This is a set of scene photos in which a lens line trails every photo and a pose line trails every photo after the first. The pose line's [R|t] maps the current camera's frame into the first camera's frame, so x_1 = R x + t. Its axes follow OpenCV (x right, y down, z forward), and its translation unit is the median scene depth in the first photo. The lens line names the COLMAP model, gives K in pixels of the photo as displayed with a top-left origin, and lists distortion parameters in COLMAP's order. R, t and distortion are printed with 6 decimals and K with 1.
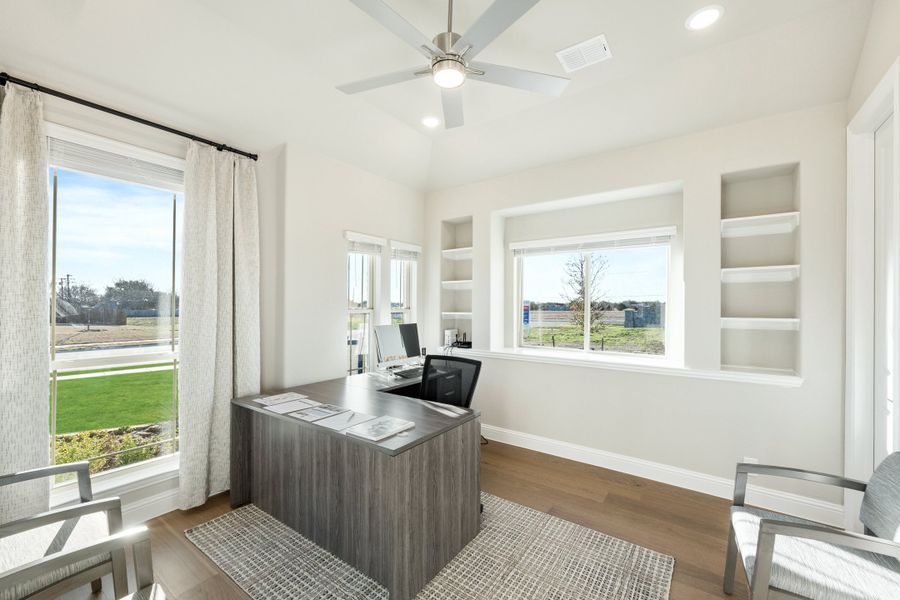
lens RADIAL K [[364.9, 0, 451.6], [0, 364.9, 306.4], [0, 0, 1]] dist [-0.002226, -0.000140]
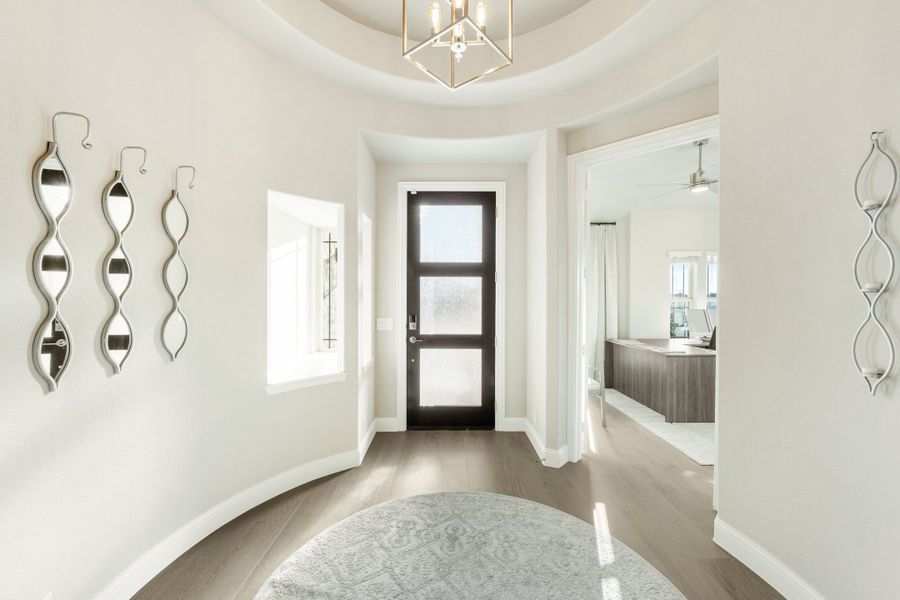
lens RADIAL K [[363.6, 0, 449.8], [0, 363.6, 295.0], [0, 0, 1]] dist [-0.000988, -0.000047]
pose [[0.594611, -0.006535, -0.803987, 0.612225], [-0.001715, 0.999954, -0.009396, 0.009345], [0.804012, 0.006966, 0.594573, -1.066087]]
